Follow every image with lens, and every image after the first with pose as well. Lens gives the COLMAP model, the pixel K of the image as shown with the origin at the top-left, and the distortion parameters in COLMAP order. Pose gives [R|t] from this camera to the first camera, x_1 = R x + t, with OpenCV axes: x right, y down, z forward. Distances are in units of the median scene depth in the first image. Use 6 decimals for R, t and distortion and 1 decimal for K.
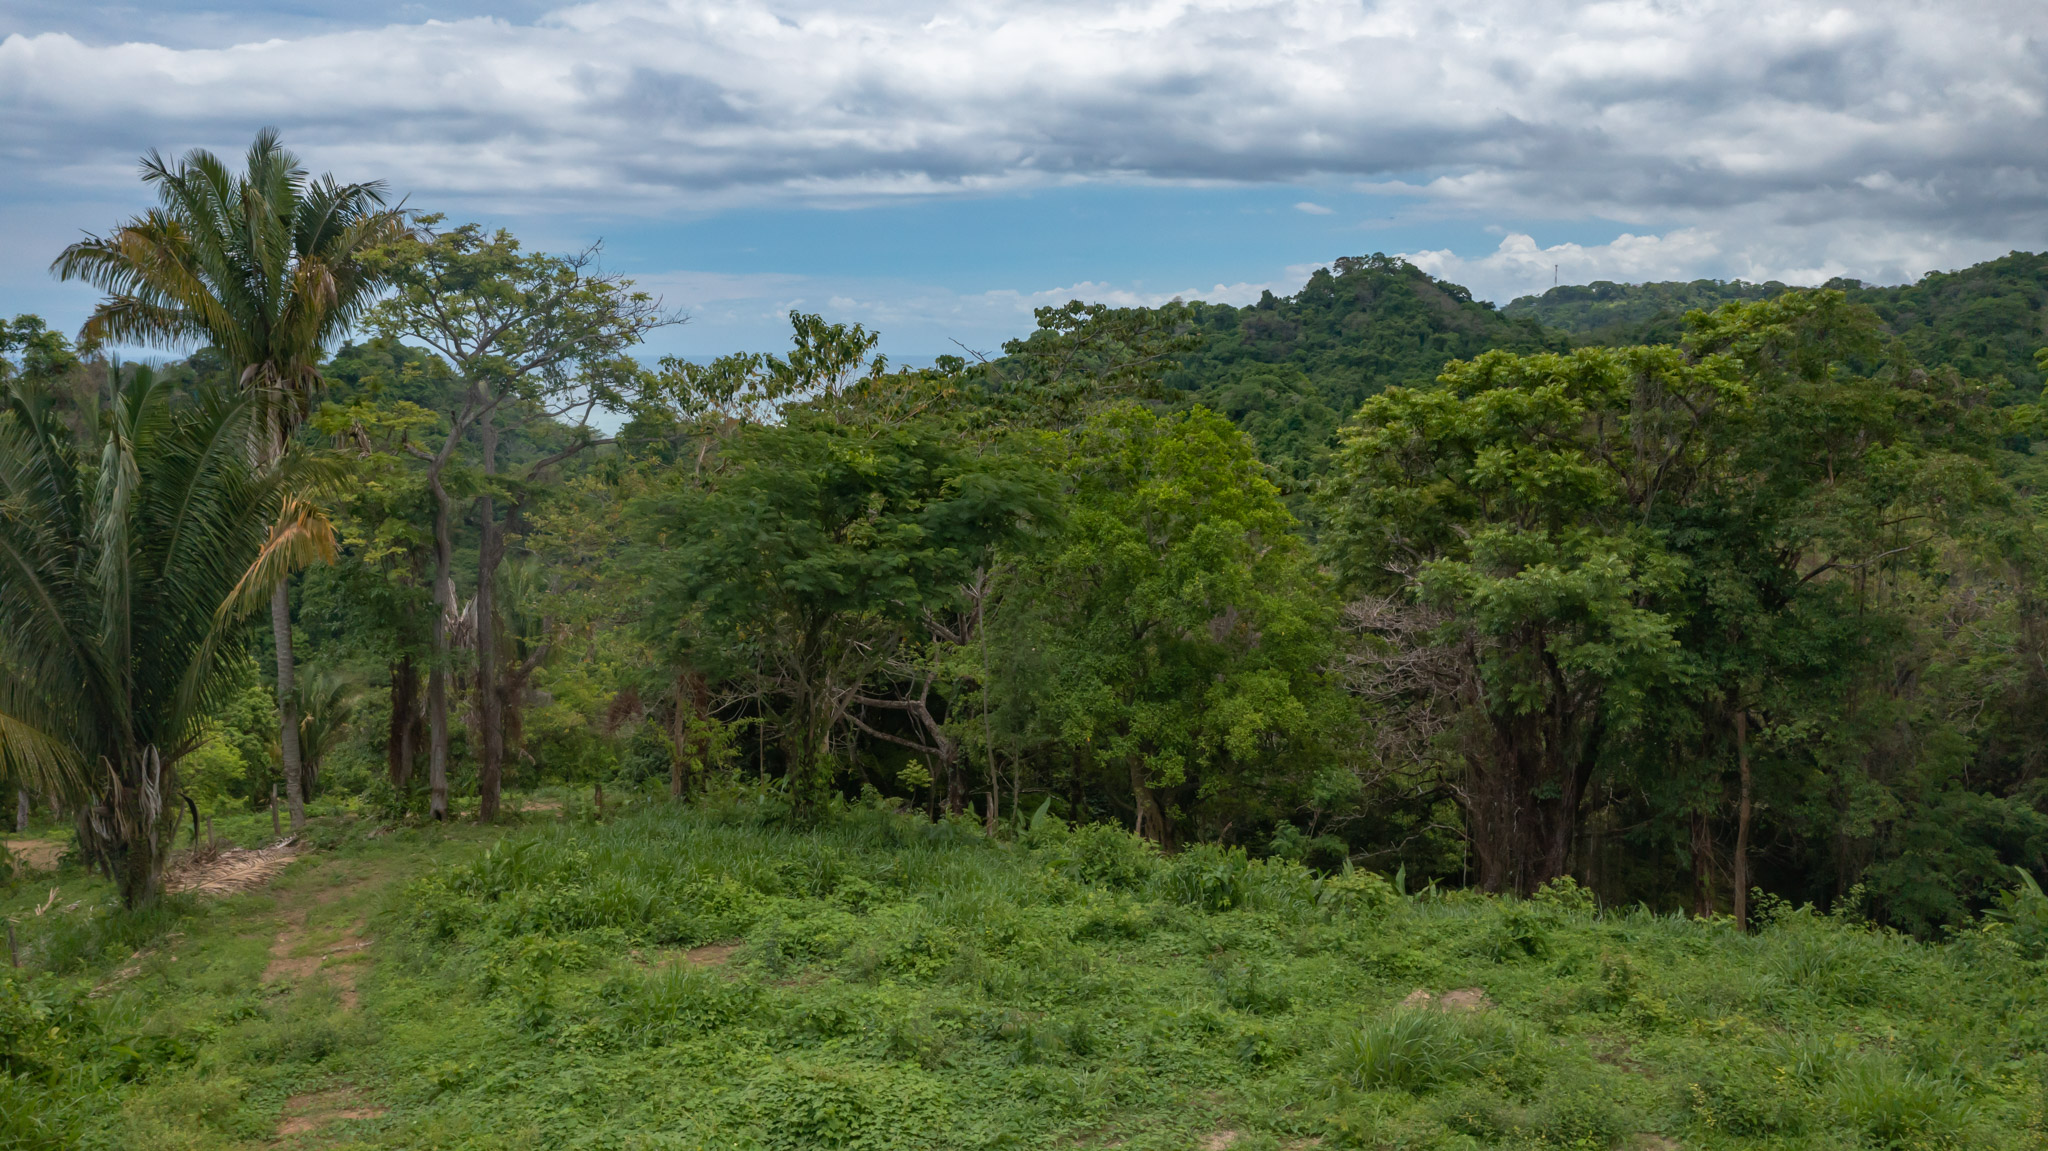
lens RADIAL K [[1632.0, 0, 1029.1], [0, 1632.0, 564.5], [0, 0, 1]] dist [-0.006114, 0.006028]
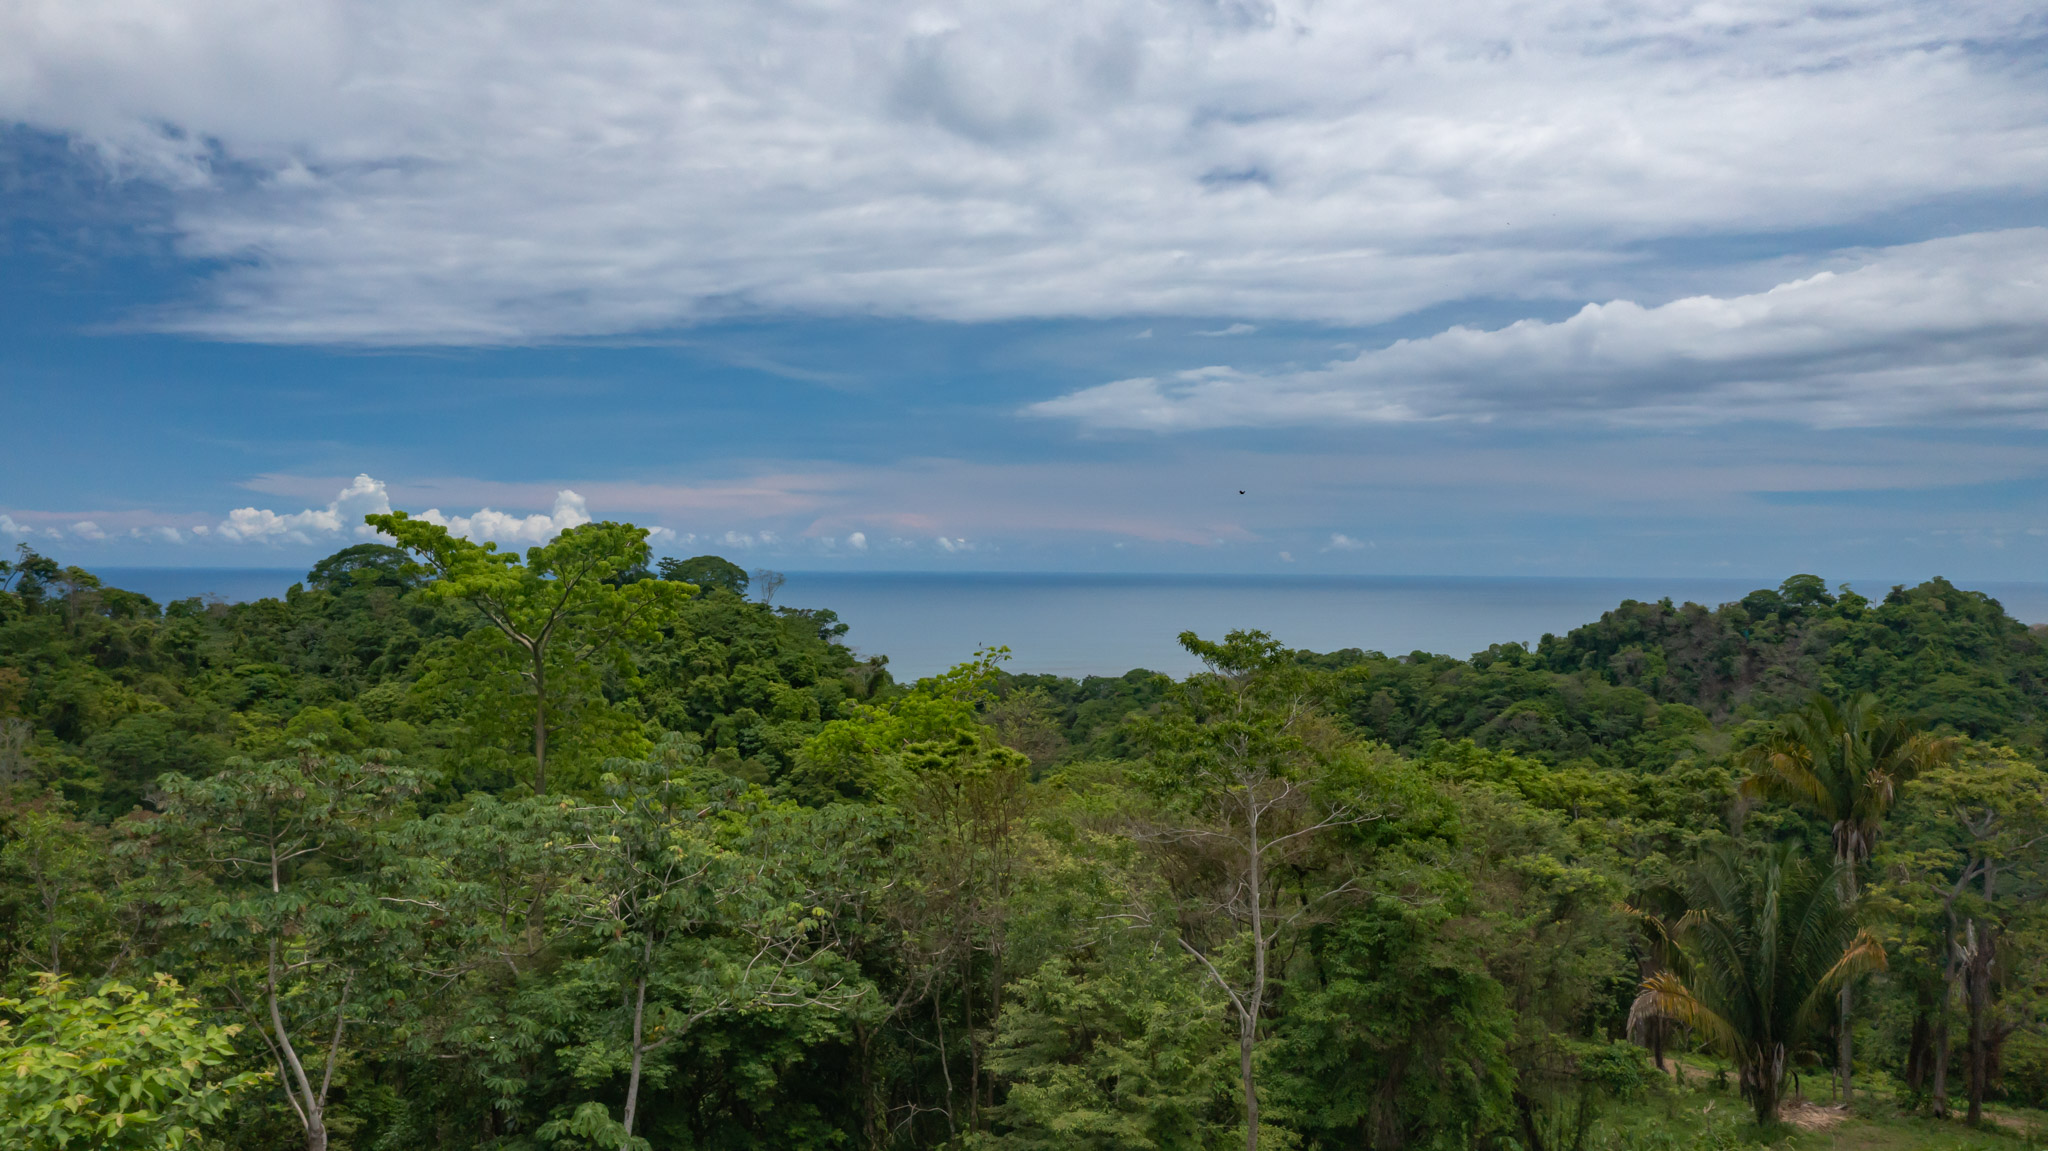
lens RADIAL K [[1632.0, 0, 1029.1], [0, 1632.0, 564.5], [0, 0, 1]] dist [-0.006114, 0.006028]
pose [[0.636467, 0.007247, -0.771270, 0.277442], [-0.111460, 0.990324, -0.082674, -0.137648], [0.763208, 0.138585, 0.631116, -0.707675]]
